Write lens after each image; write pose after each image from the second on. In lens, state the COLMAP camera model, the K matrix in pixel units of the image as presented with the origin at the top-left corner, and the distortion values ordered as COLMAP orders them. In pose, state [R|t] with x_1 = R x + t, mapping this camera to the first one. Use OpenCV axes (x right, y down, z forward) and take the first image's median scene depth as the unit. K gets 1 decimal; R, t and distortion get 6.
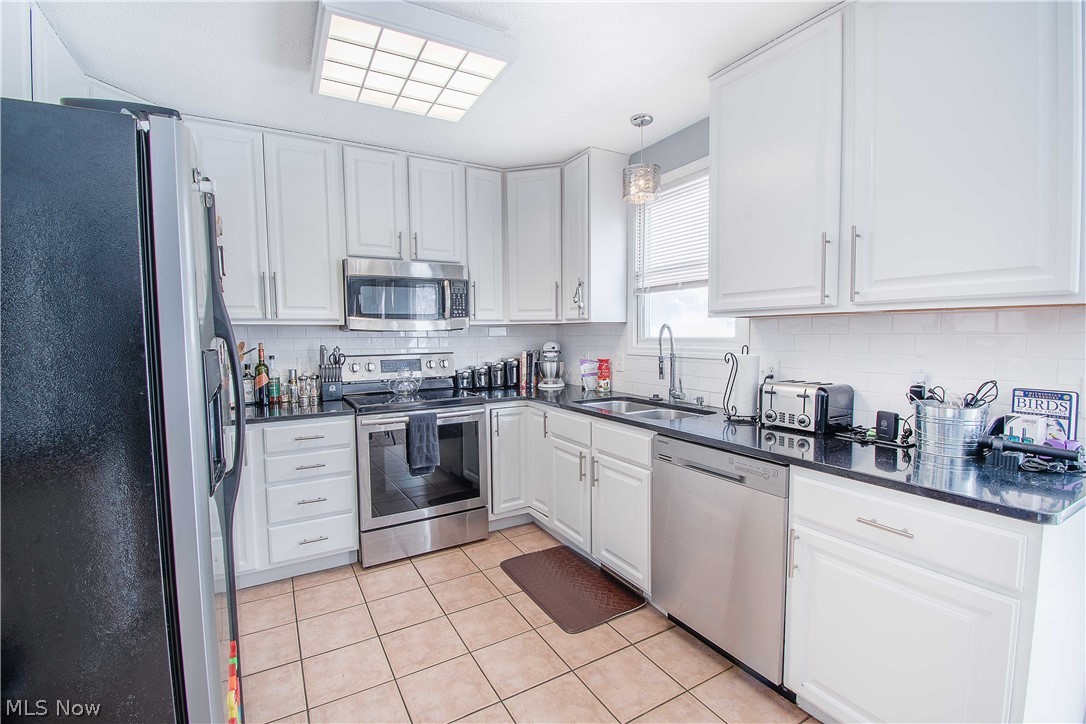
lens RADIAL K [[478.8, 0, 541.5], [0, 478.8, 363.5], [0, 0, 1]] dist [0.019946, -0.024919]
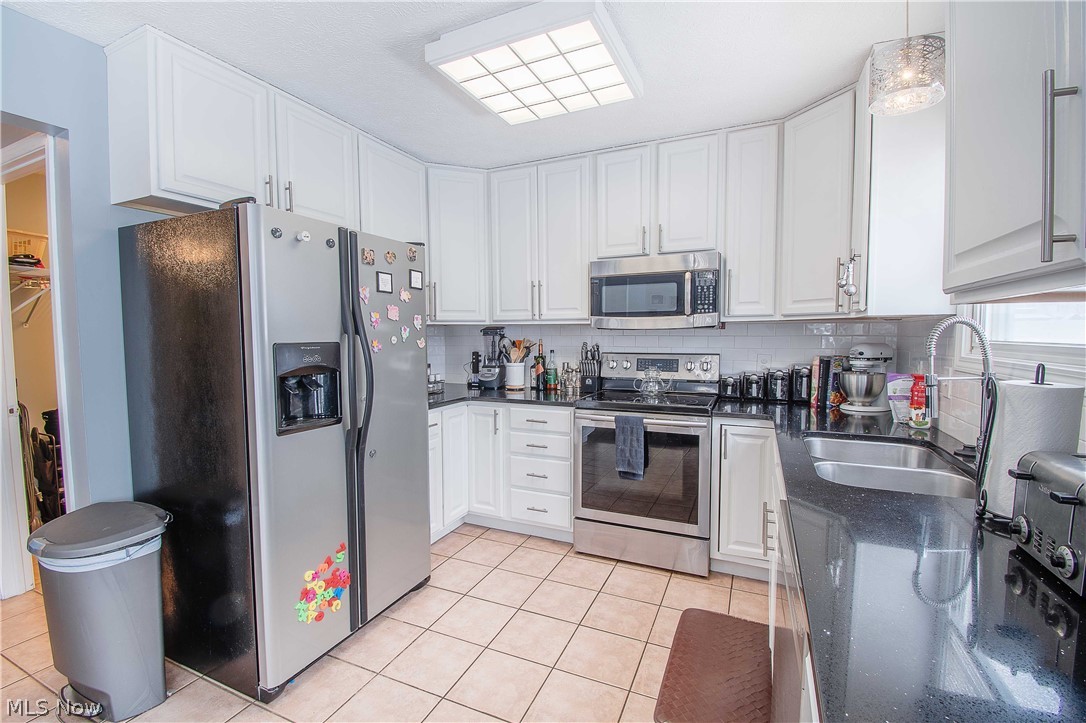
lens RADIAL K [[478.8, 0, 541.5], [0, 478.8, 363.0], [0, 0, 1]] dist [0.019946, -0.024919]
pose [[0.582392, 0.057839, -0.810848, 0.383343], [-0.053482, 0.998031, 0.032777, -0.020790], [0.811147, 0.024277, 0.584339, 0.274133]]
